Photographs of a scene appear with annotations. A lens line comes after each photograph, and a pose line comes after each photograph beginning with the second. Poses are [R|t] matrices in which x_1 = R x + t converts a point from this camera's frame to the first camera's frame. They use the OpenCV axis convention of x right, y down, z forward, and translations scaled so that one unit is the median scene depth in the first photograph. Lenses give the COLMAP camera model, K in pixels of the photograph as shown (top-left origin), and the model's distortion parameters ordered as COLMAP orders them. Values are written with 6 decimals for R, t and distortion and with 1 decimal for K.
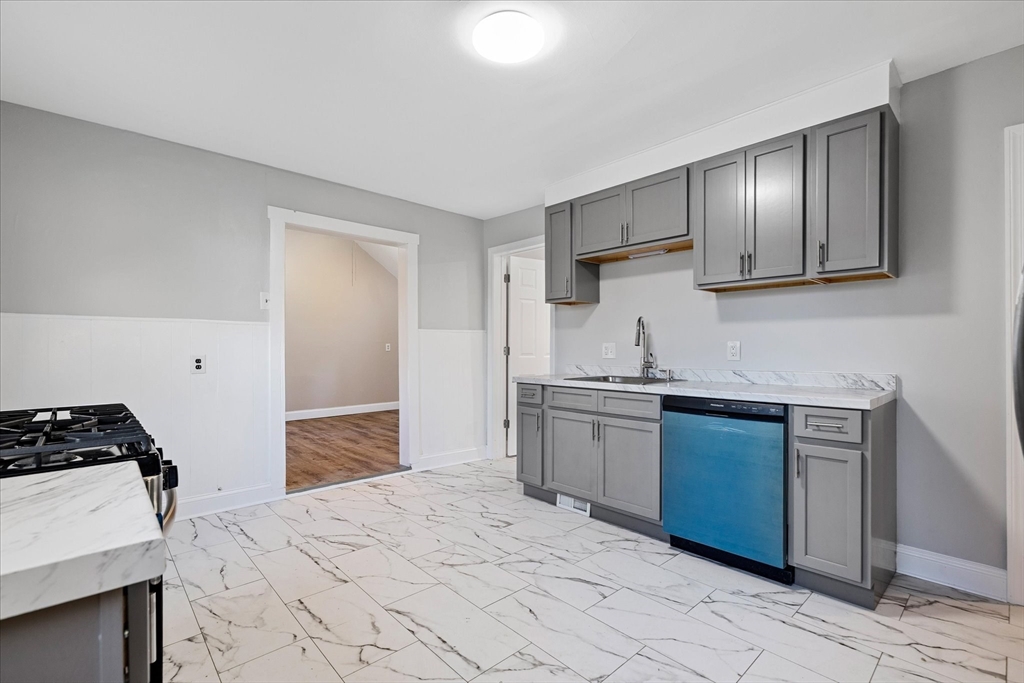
lens RADIAL K [[466.3, 0, 509.6], [0, 466.3, 347.9], [0, 0, 1]] dist [-0.004727, -0.000391]
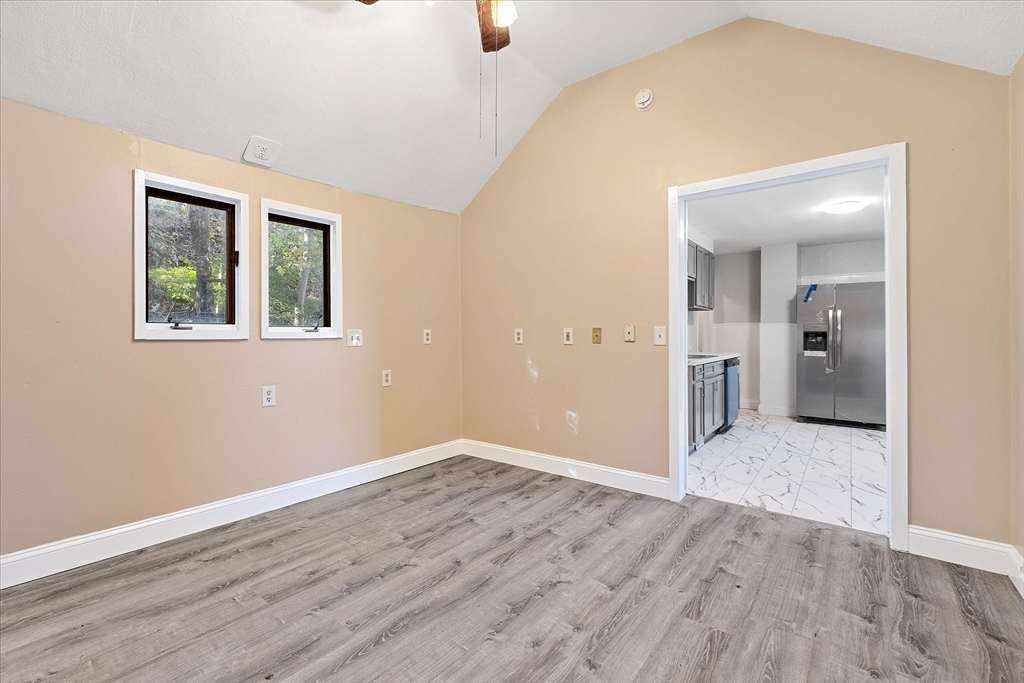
lens RADIAL K [[441.4, 0, 522.1], [0, 441.4, 328.2], [0, 0, 1]] dist [0.009668, -0.001622]
pose [[-0.195469, 0.014055, 0.980609, -1.251183], [-0.002815, 0.999885, -0.014893, -0.003265], [-0.980706, -0.005672, -0.195407, 2.013408]]
